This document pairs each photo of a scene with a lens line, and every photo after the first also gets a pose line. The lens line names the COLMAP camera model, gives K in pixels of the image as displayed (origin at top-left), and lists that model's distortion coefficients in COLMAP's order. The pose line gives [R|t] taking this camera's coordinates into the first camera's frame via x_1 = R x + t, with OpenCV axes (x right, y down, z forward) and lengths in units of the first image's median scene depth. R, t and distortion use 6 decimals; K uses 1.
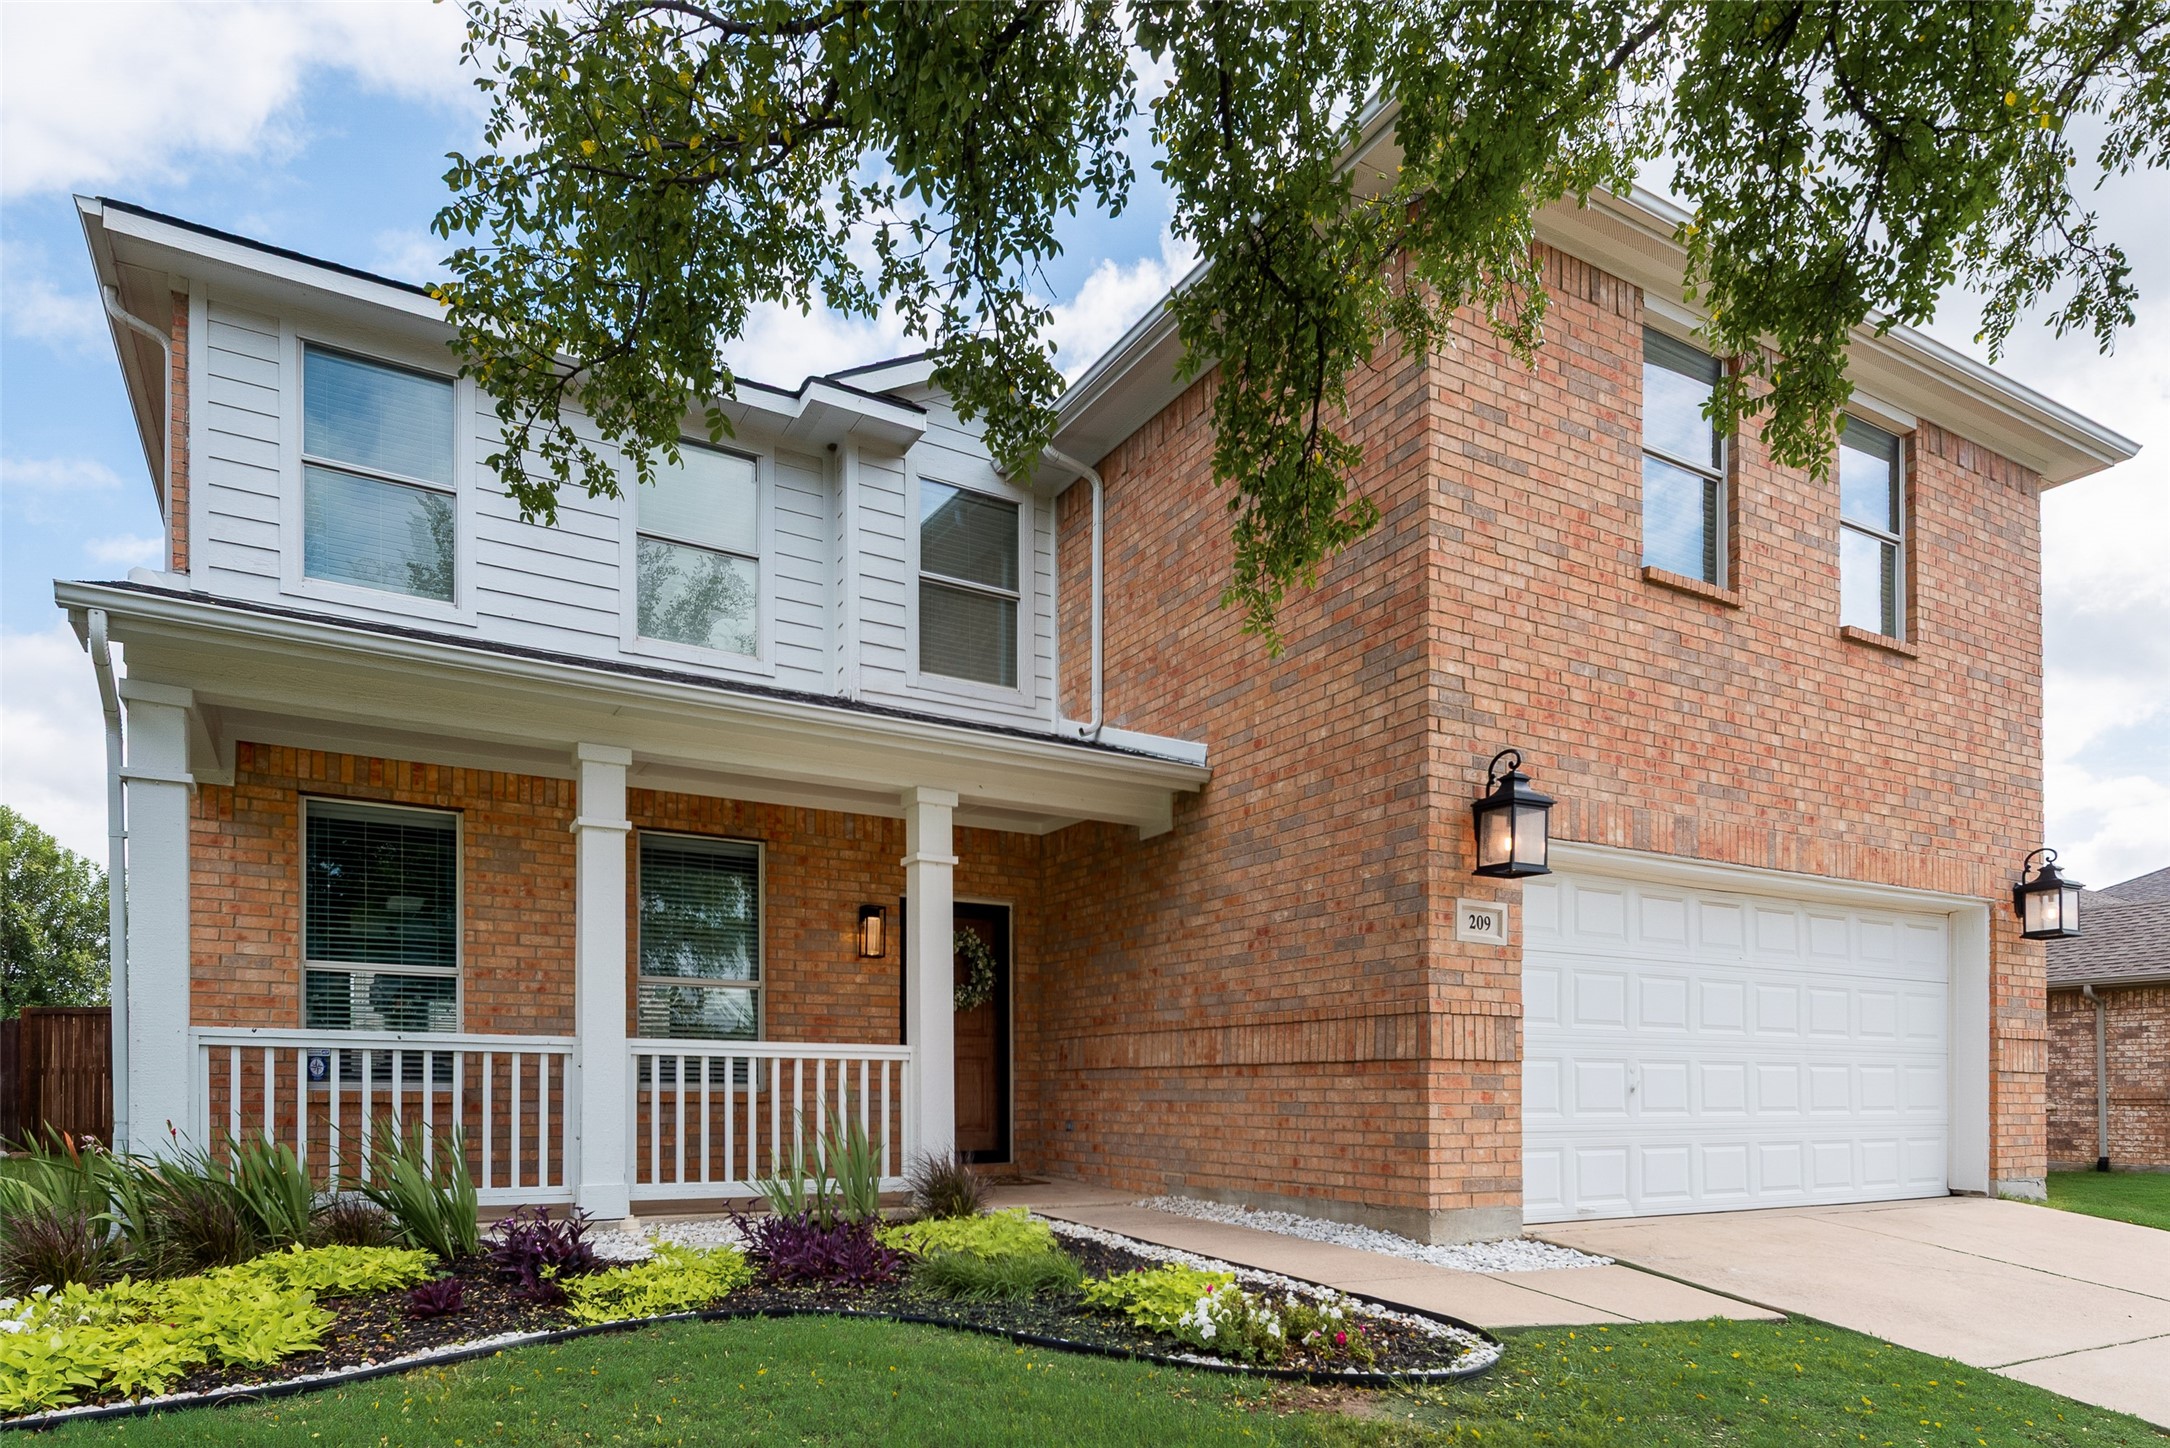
lens RADIAL K [[1247.5, 0, 981.7], [0, 1247.5, 1077.4], [0, 0, 1]] dist [0.000187, -0.000497]
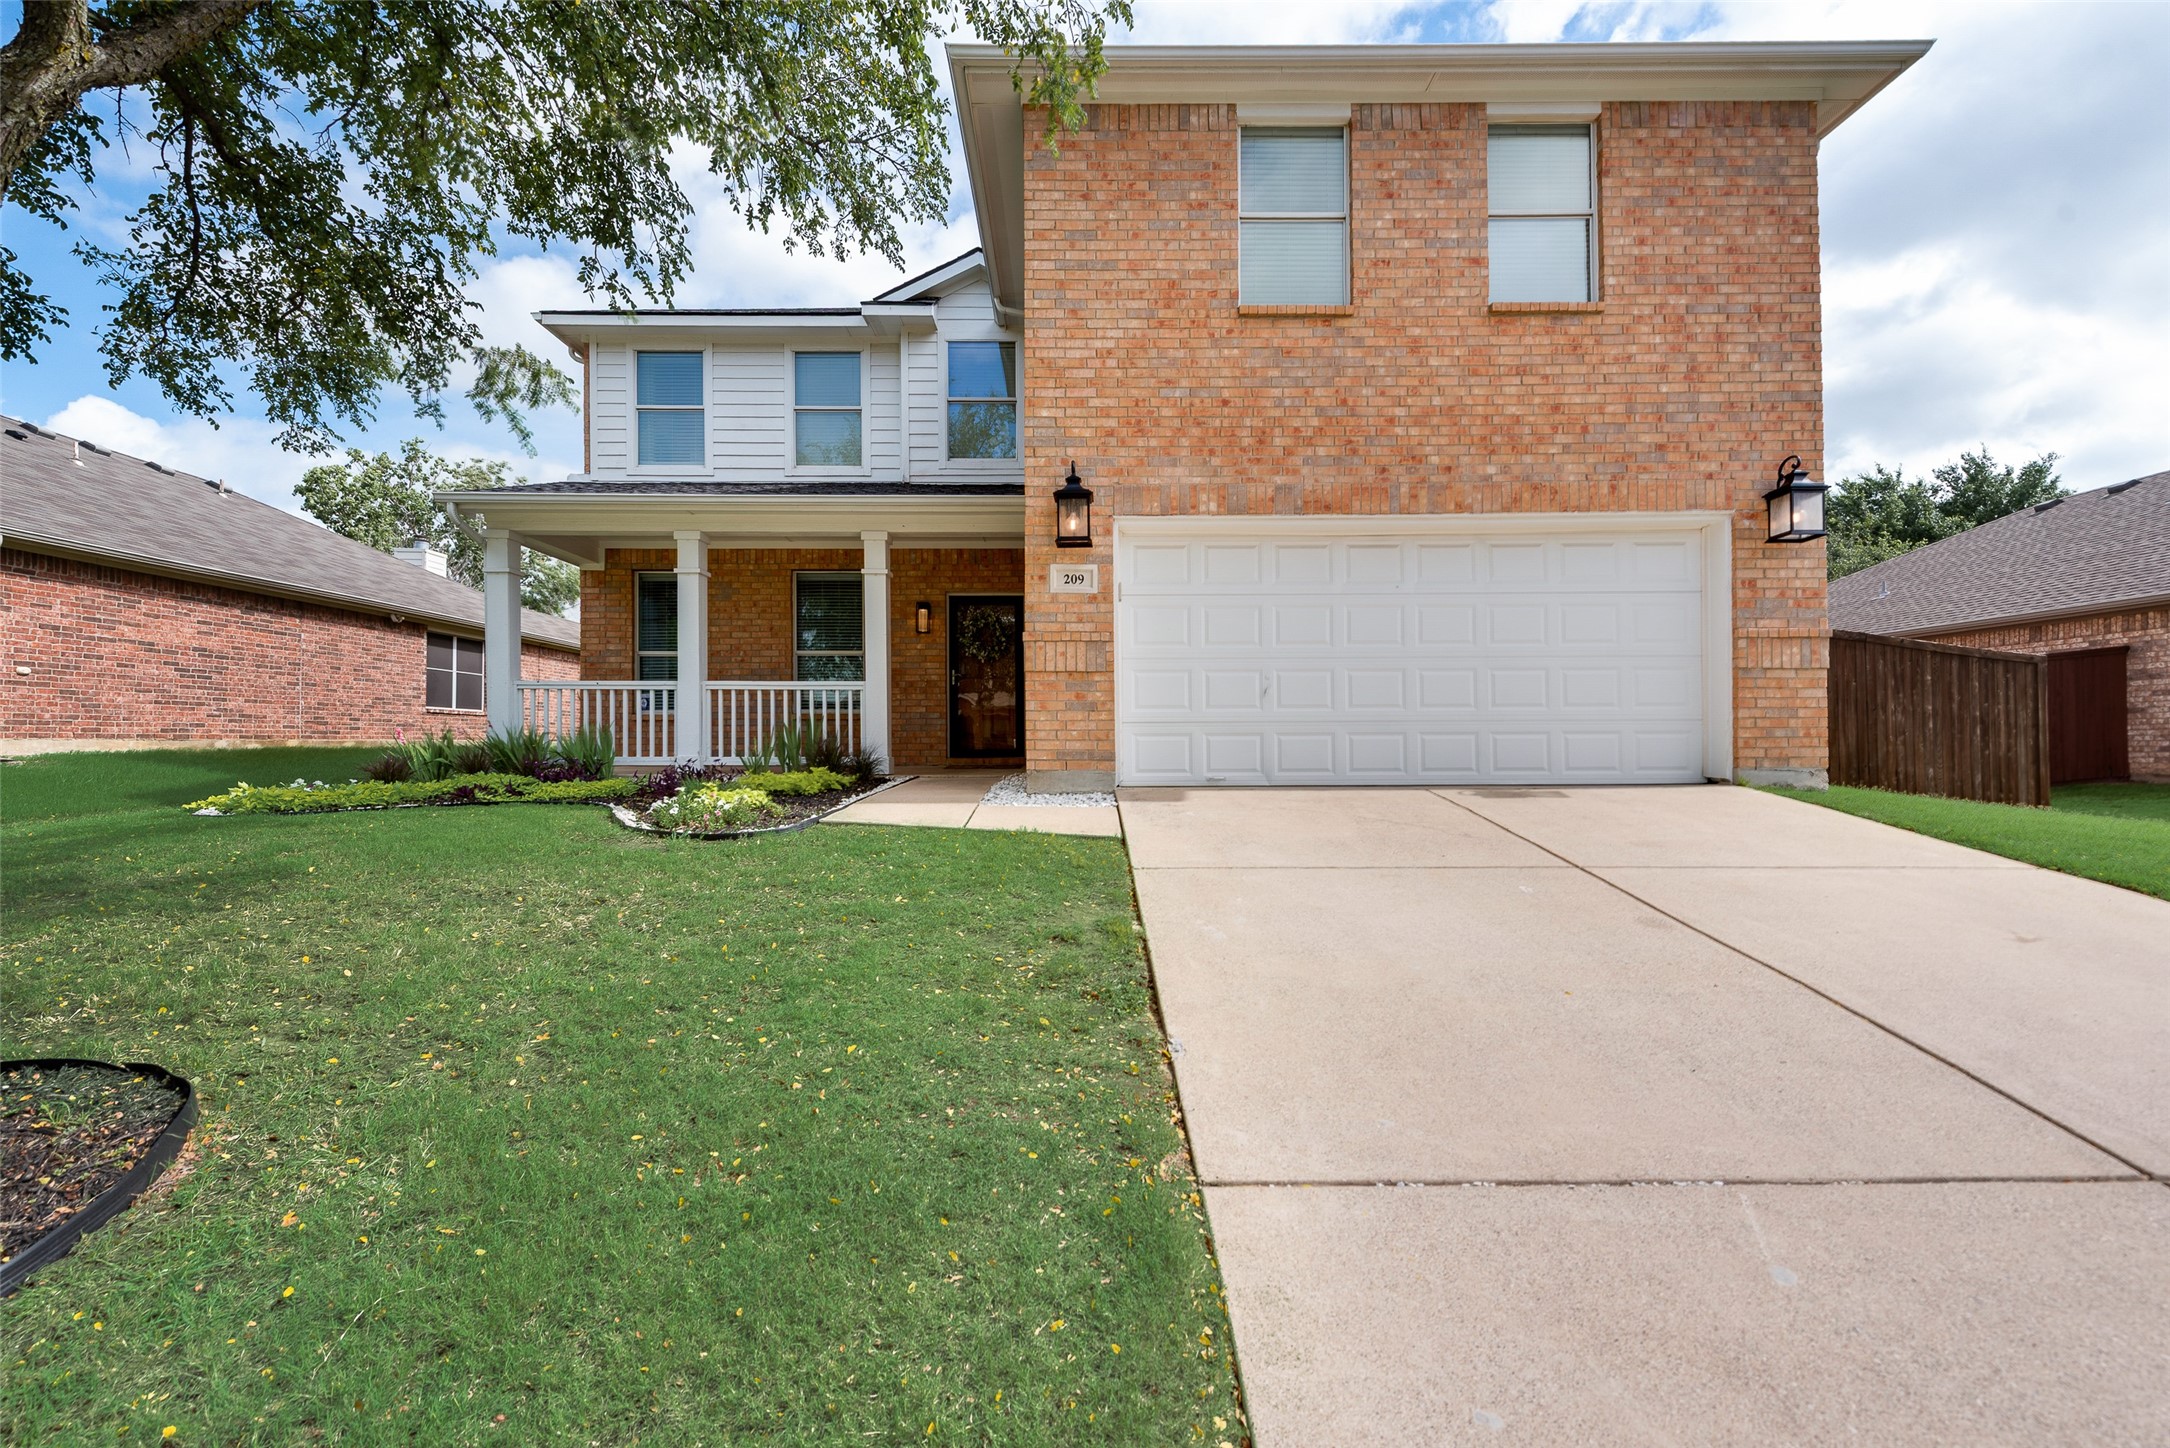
lens RADIAL K [[850.2, 0, 1072.6], [0, 850.2, 729.3], [0, 0, 1]] dist [0.005570, -0.000480]
pose [[0.887572, -0.013526, -0.460470, 0.792465], [0.012525, 0.999908, -0.005228, 0.055543], [0.460498, -0.001127, 0.887660, 0.089327]]
